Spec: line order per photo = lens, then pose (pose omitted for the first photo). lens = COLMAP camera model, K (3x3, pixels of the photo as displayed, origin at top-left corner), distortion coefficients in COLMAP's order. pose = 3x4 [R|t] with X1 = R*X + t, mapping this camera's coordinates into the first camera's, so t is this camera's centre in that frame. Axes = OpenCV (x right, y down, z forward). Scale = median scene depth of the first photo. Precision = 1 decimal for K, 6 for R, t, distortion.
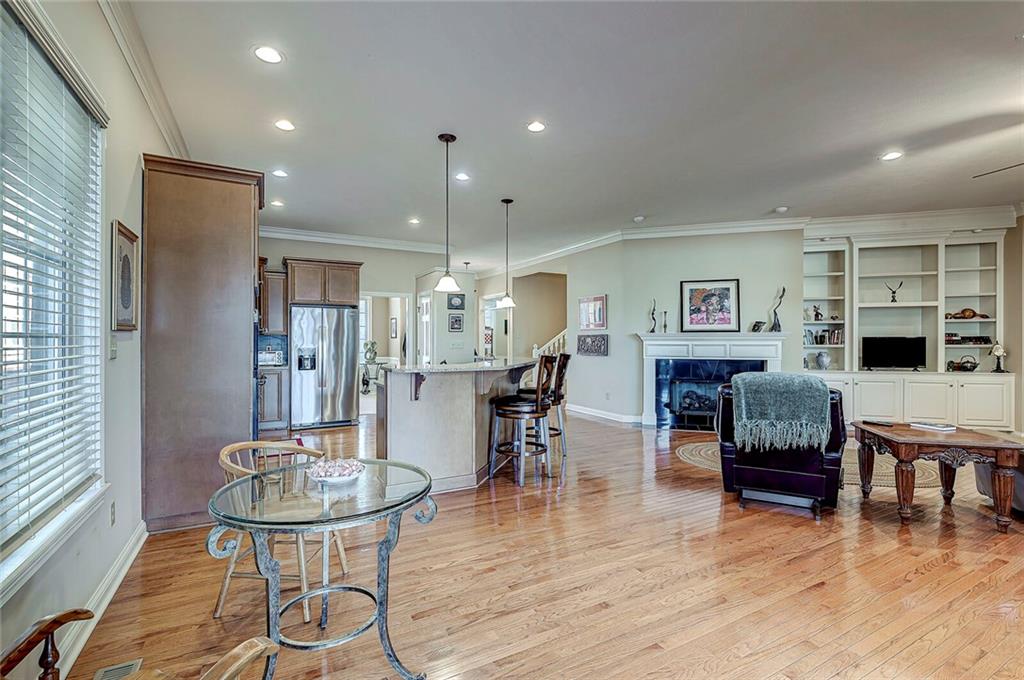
lens RADIAL K [[459.0, 0, 517.2], [0, 459.0, 350.5], [0, 0, 1]] dist [-0.001366, -0.000272]
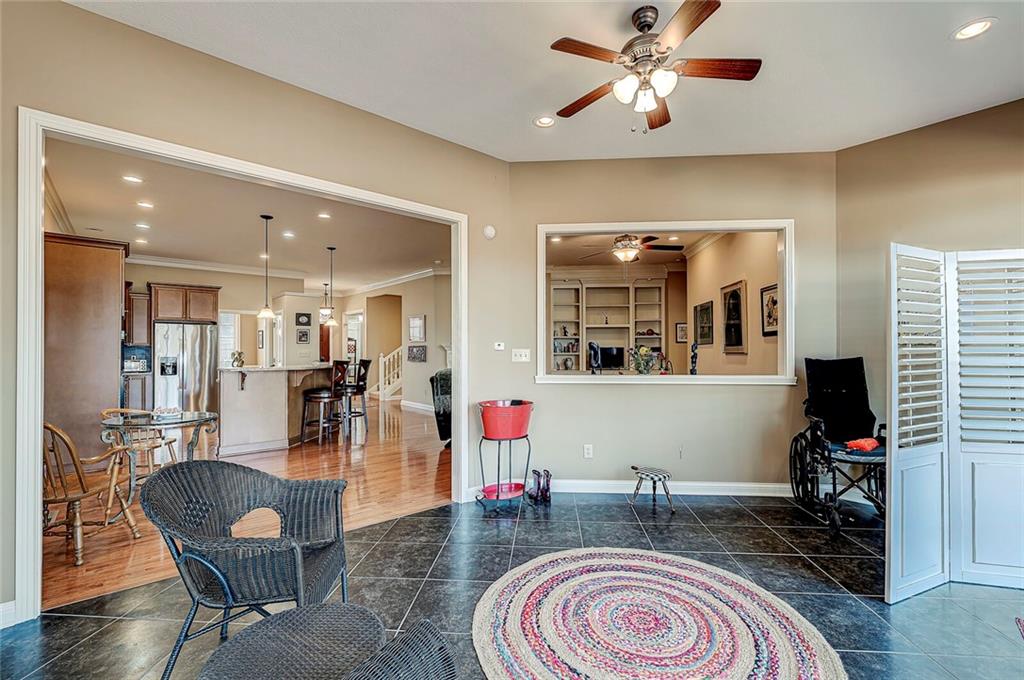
lens RADIAL K [[443.6, 0, 498.1], [0, 443.6, 353.4], [0, 0, 1]] dist [-0.001834, -0.000499]
pose [[0.982054, -0.004066, 0.188557, 0.173515], [0.006786, 0.999882, -0.013783, 0.006867], [-0.188479, 0.014815, 0.981966, -0.312524]]
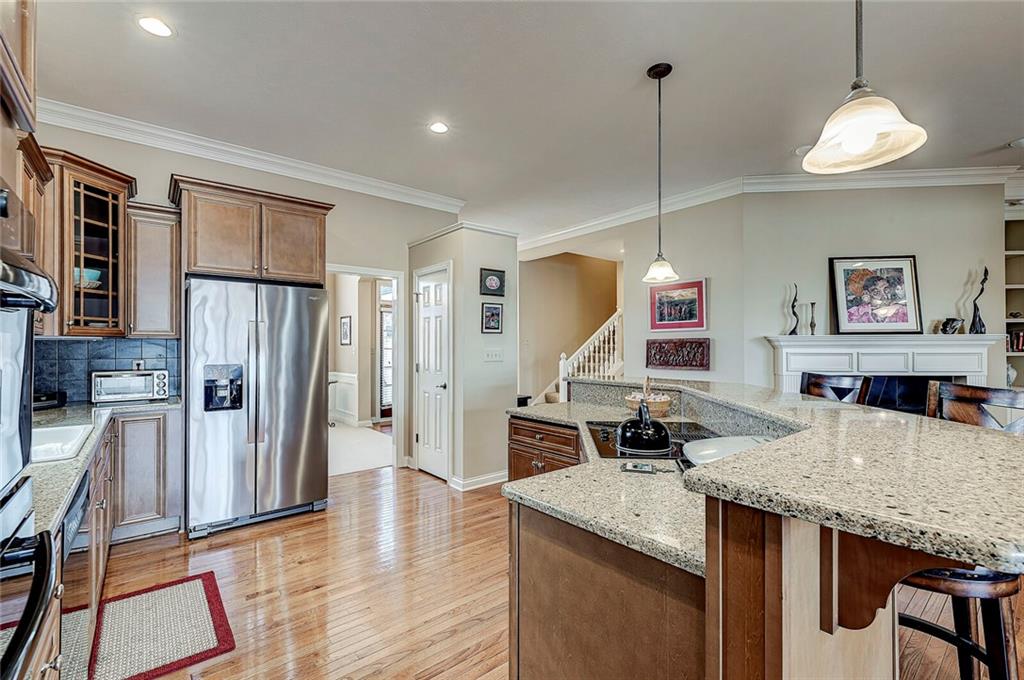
lens RADIAL K [[452.7, 0, 500.2], [0, 452.7, 350.6], [0, 0, 1]] dist [0.000393, 0.000065]
pose [[0.988007, -0.004178, 0.154355, -0.229772], [0.006992, 0.999819, -0.017691, -0.008780], [-0.154253, 0.018558, 0.987857, 0.454570]]
